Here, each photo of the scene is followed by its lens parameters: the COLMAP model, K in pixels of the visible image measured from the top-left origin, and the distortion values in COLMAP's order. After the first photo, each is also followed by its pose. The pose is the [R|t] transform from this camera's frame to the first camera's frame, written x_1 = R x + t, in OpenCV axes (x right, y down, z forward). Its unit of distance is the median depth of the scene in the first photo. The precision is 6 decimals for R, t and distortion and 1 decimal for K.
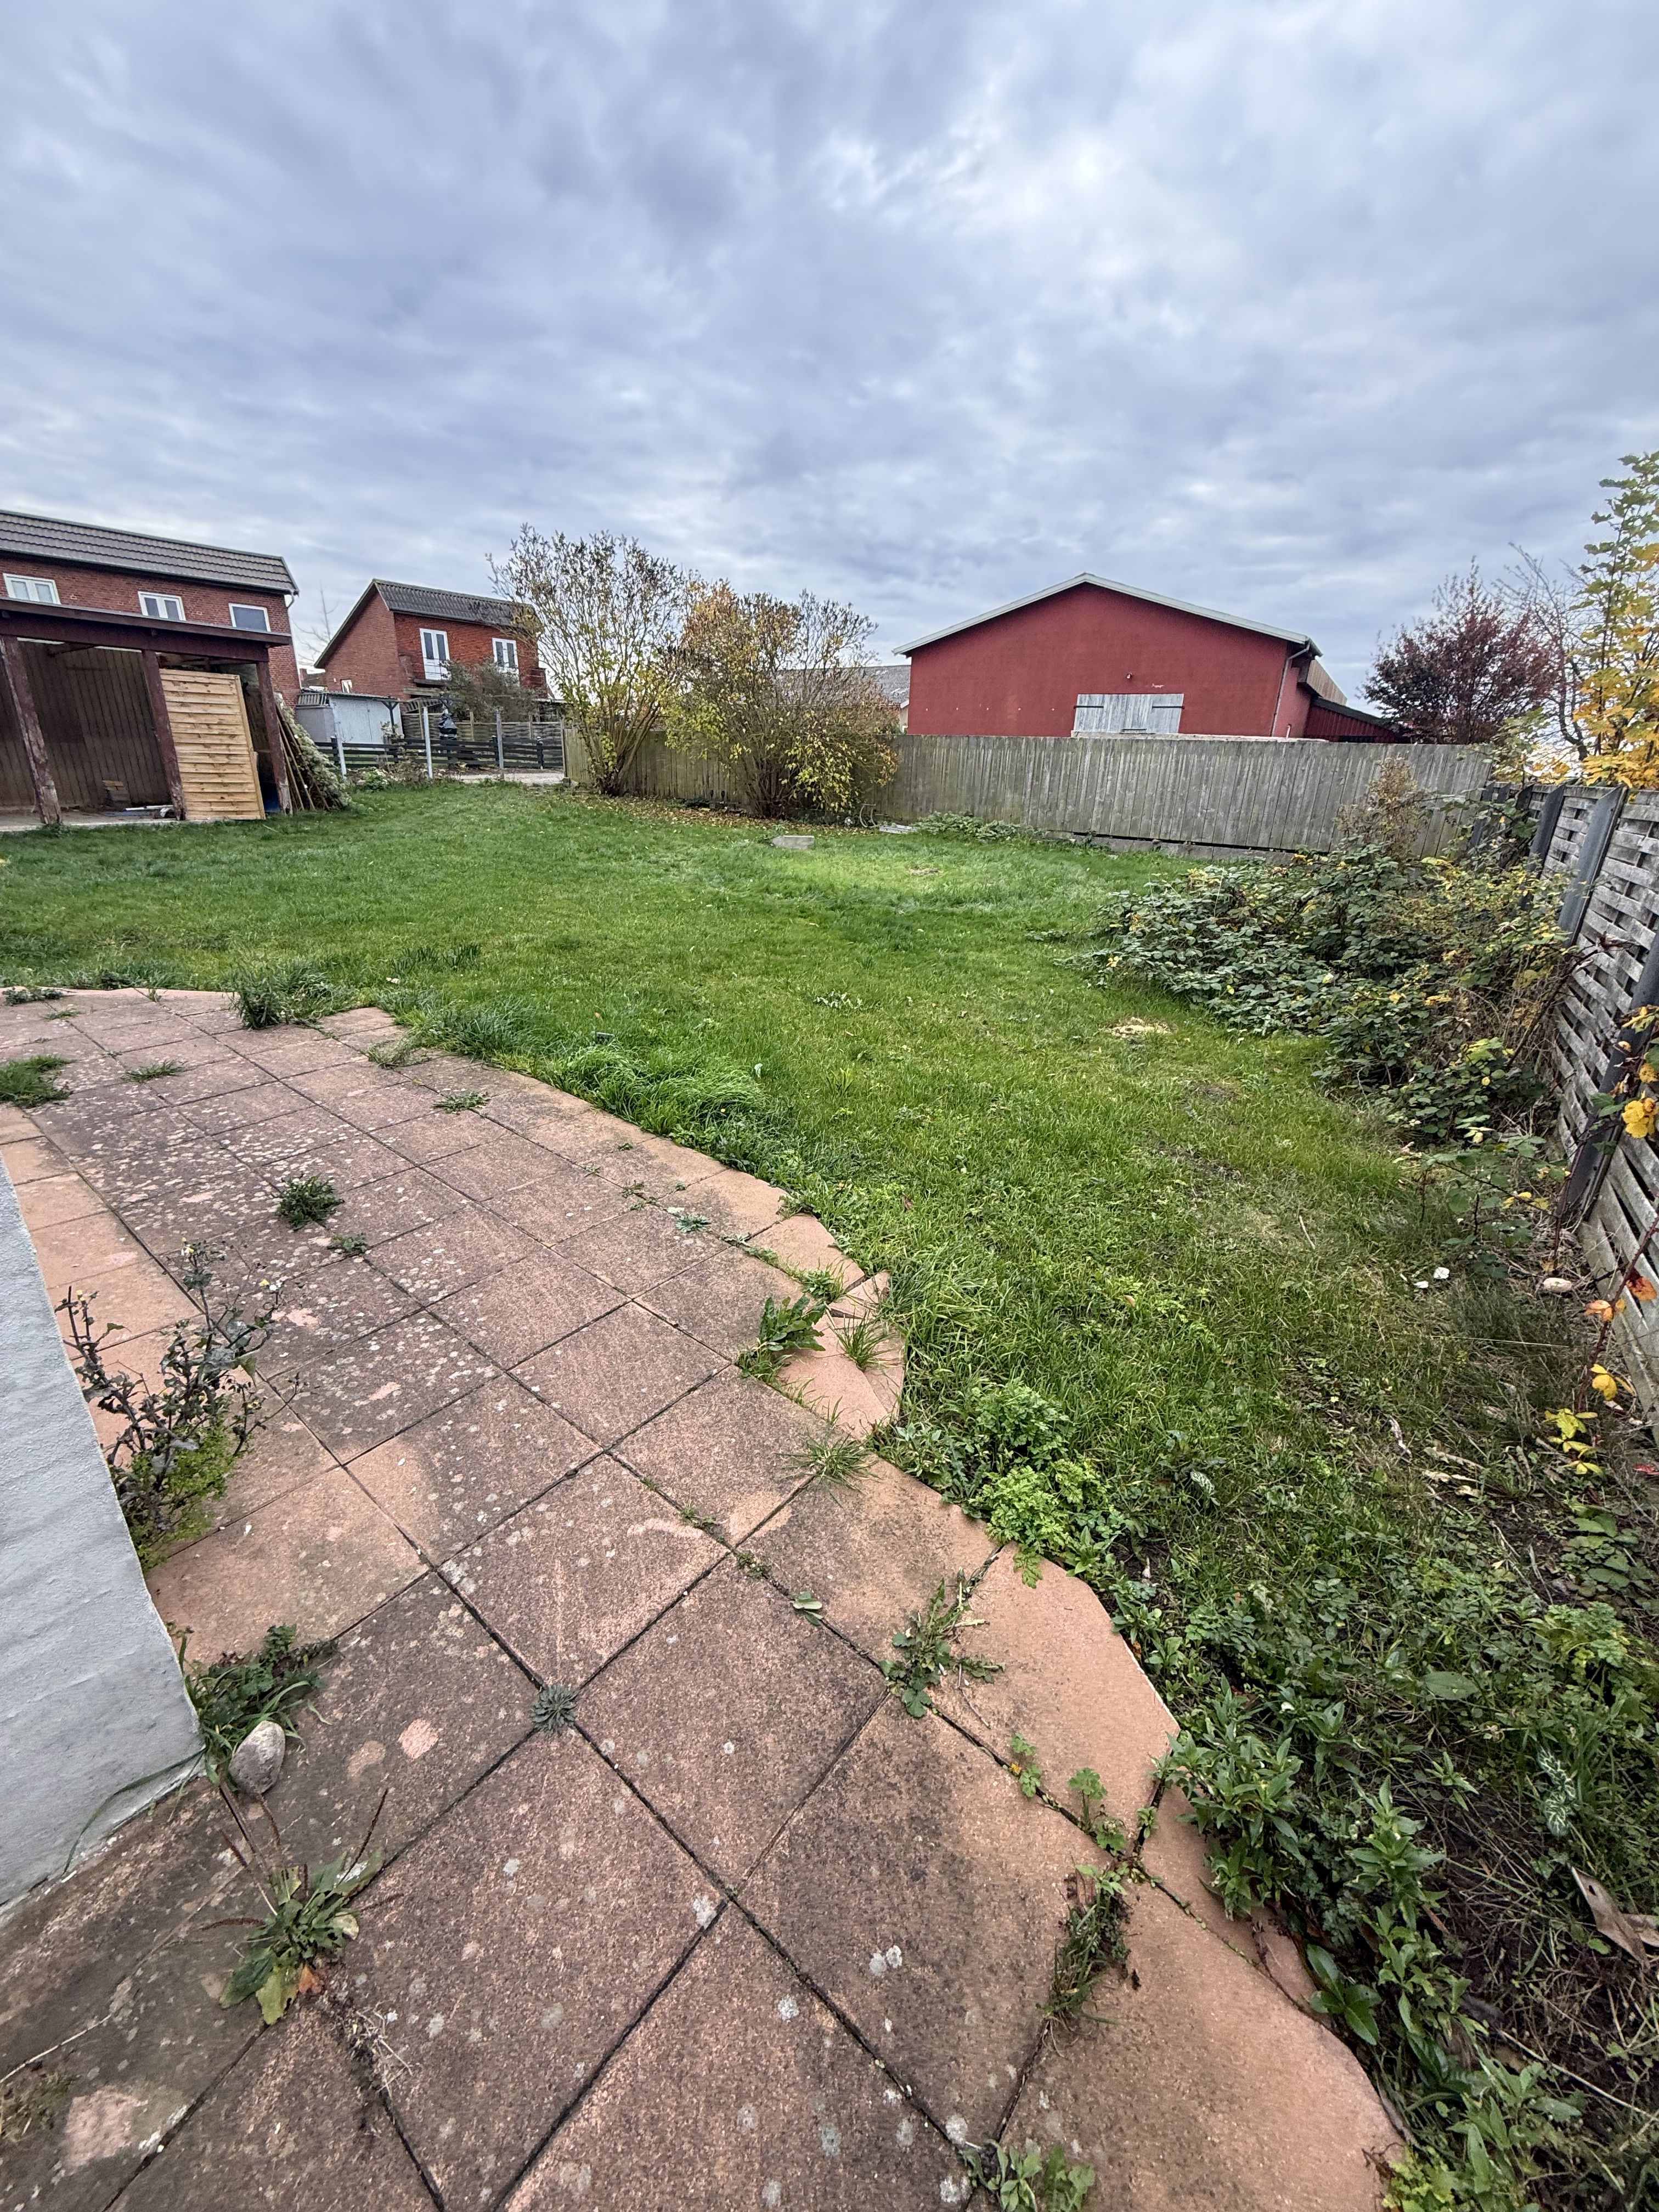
lens RADIAL K [[892.2, 0, 823.6], [0, 892.2, 1105.3], [0, 0, 1]] dist [0.001886, 0.000242]
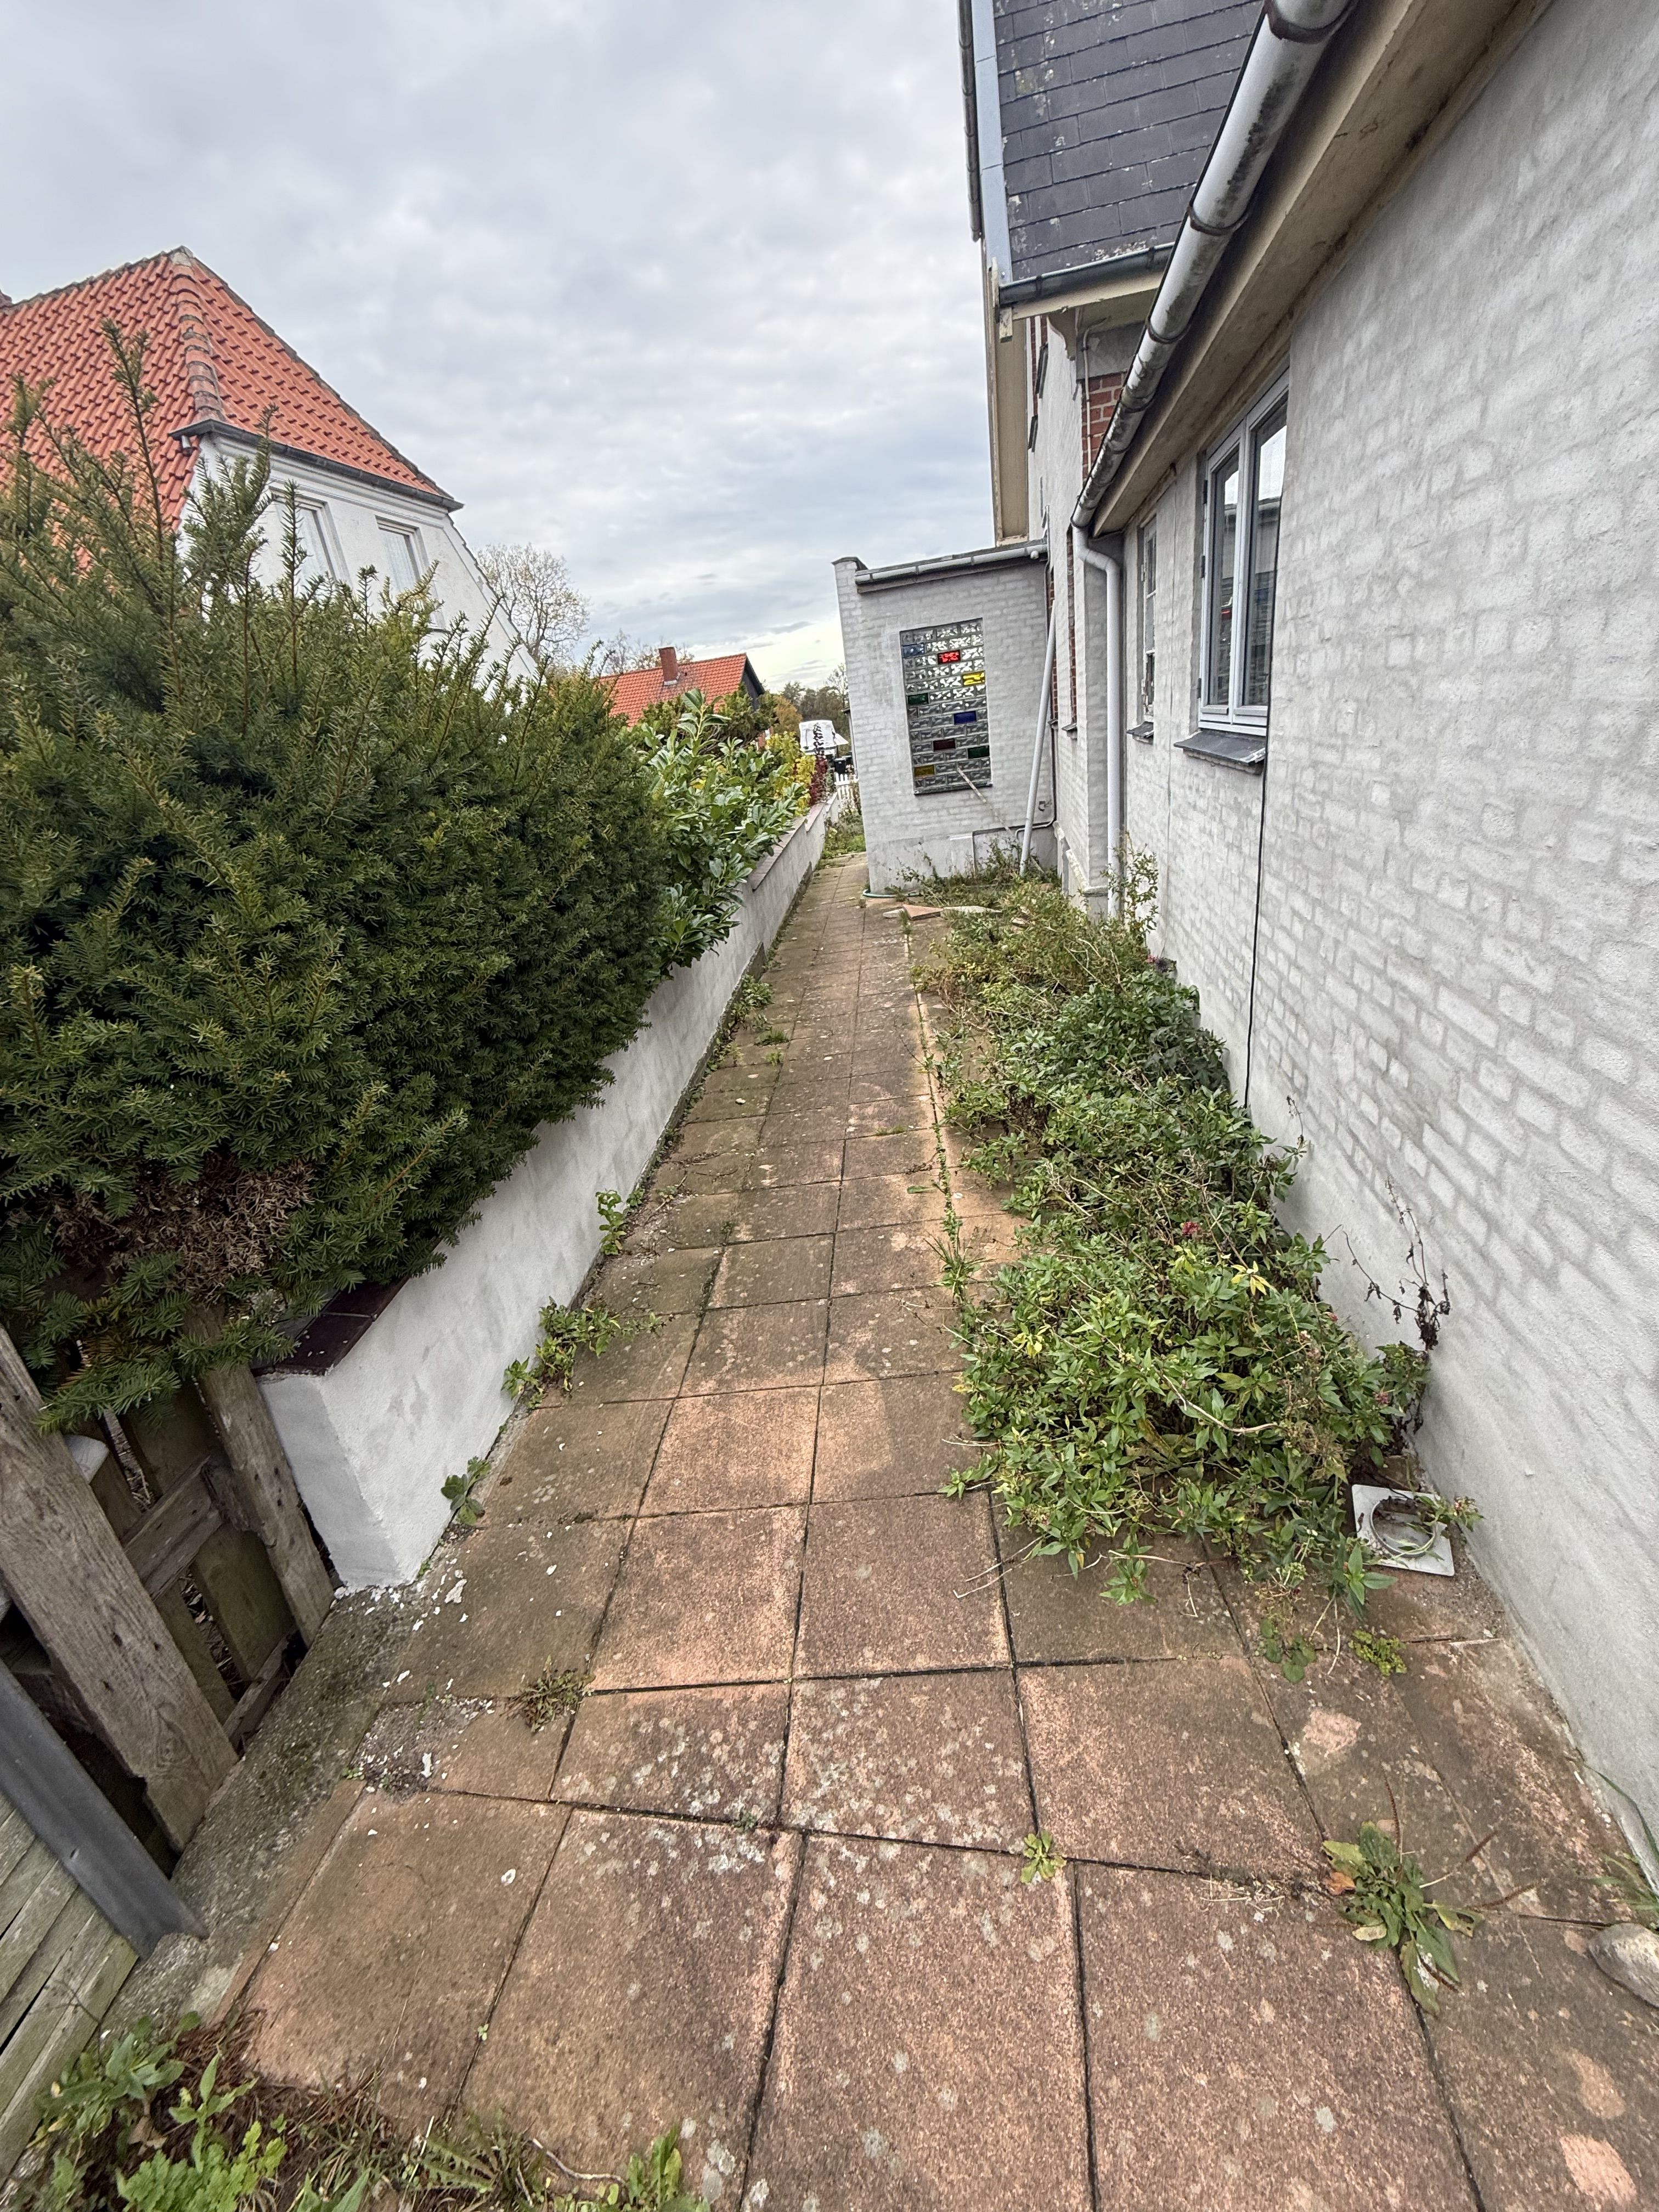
lens RADIAL K [[892.2, 0, 830.4], [0, 892.2, 1107.1], [0, 0, 1]] dist [0.001886, 0.000242]
pose [[-0.870173, 0.270132, -0.412100, 0.144524], [-0.080099, 0.747665, 0.659228, -0.375800], [0.486192, 0.606651, -0.628961, 0.860644]]
